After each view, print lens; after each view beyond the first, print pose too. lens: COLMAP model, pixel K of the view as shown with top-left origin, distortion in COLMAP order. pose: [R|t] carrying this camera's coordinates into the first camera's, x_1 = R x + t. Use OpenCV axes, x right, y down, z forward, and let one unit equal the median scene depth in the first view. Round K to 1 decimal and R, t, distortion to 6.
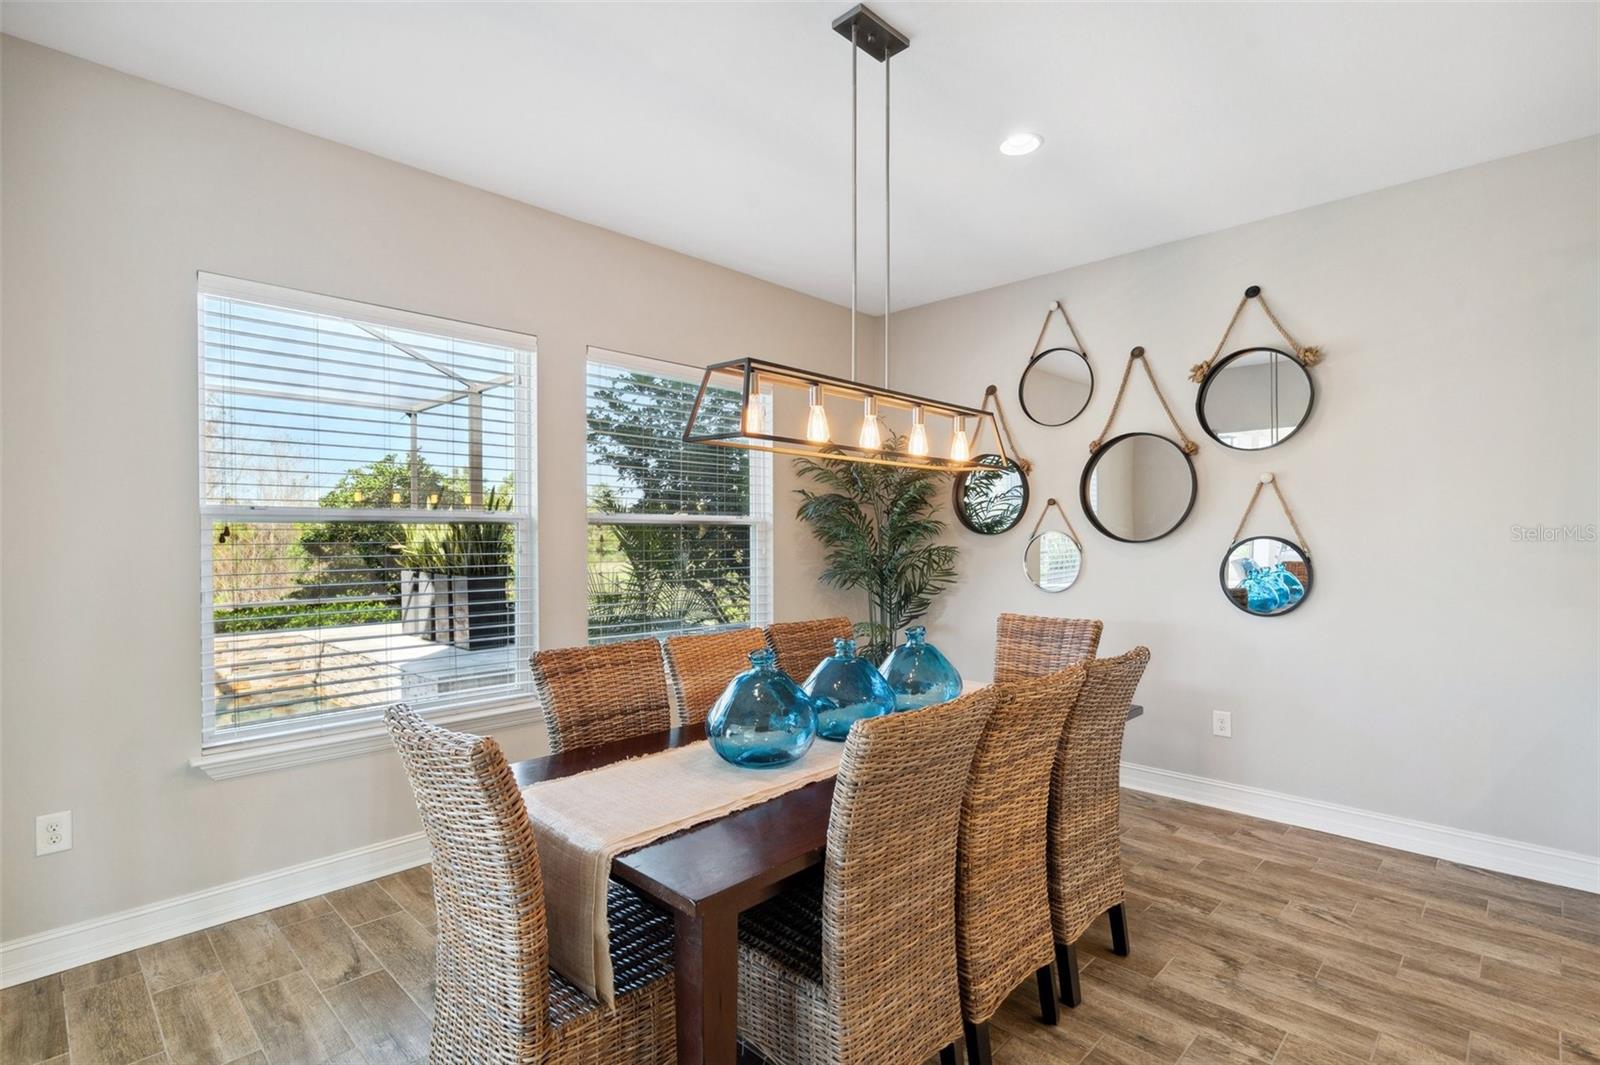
lens RADIAL K [[770.2, 0, 797.3], [0, 770.2, 525.4], [0, 0, 1]] dist [-0.003170, -0.000888]
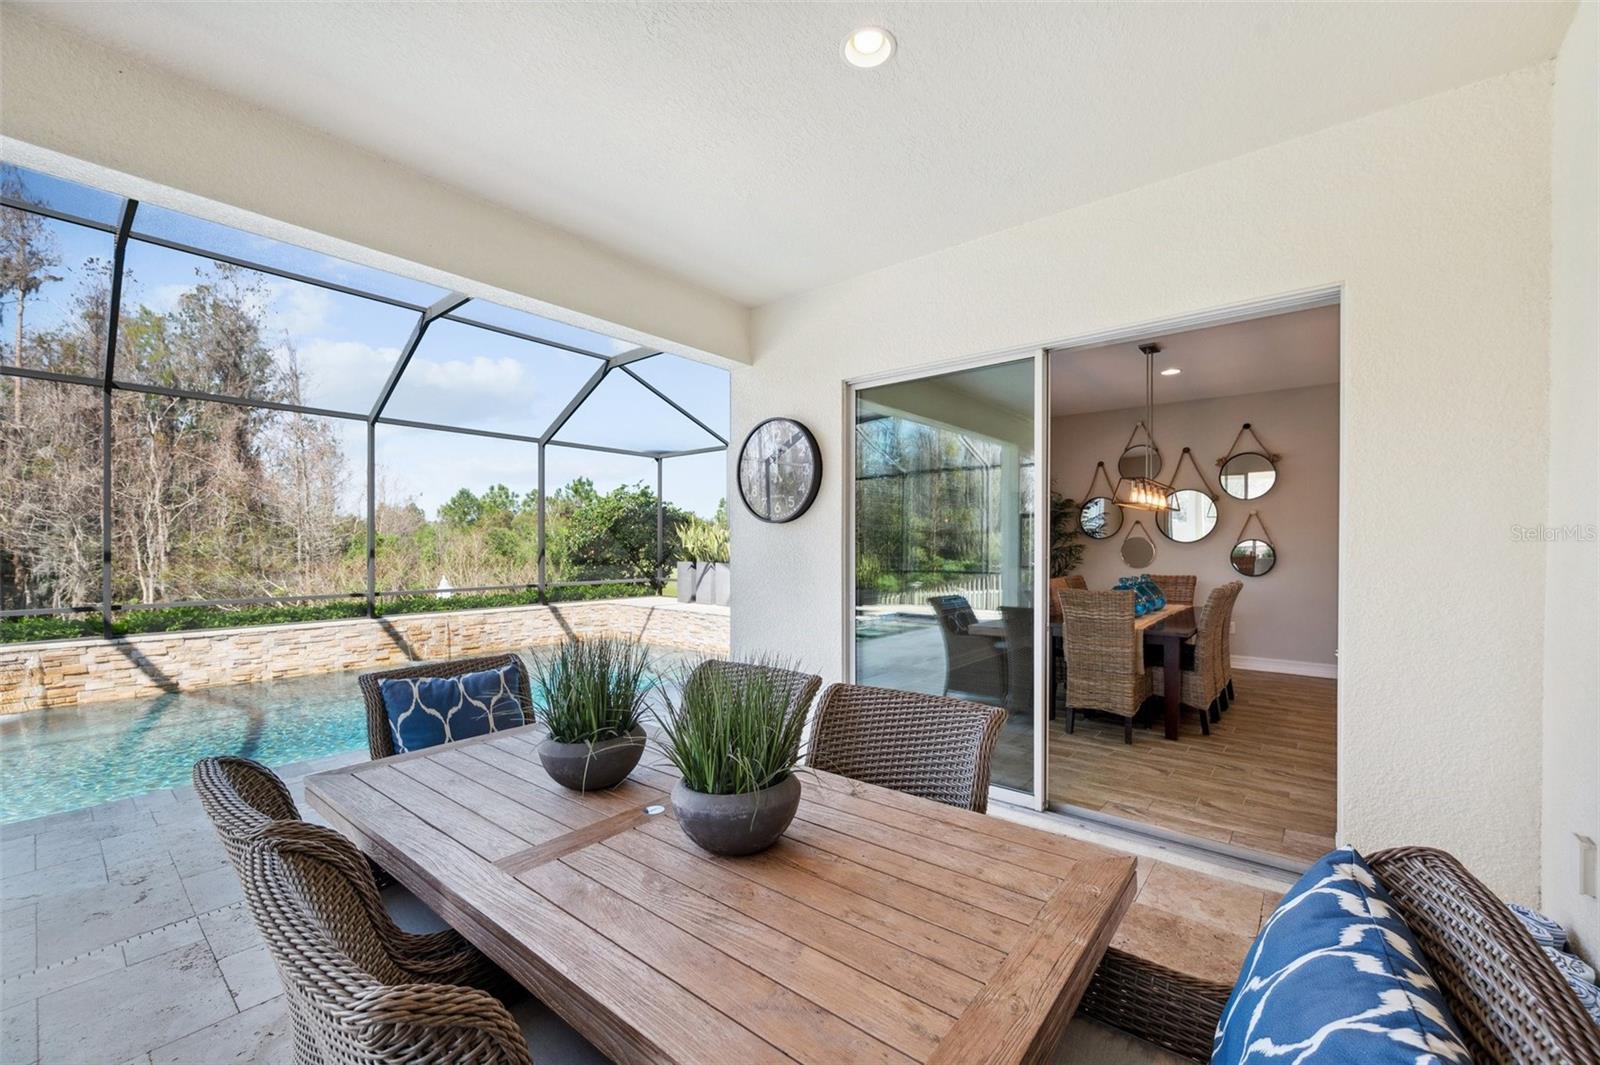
lens RADIAL K [[639.7, 0, 796.4], [0, 639.7, 532.0], [0, 0, 1]] dist [-0.000382, -0.000417]
pose [[0.994958, 0.007838, 0.099987, -0.742985], [-0.007018, 0.999939, -0.008546, 0.018056], [-0.100048, 0.007801, 0.994952, -0.588972]]
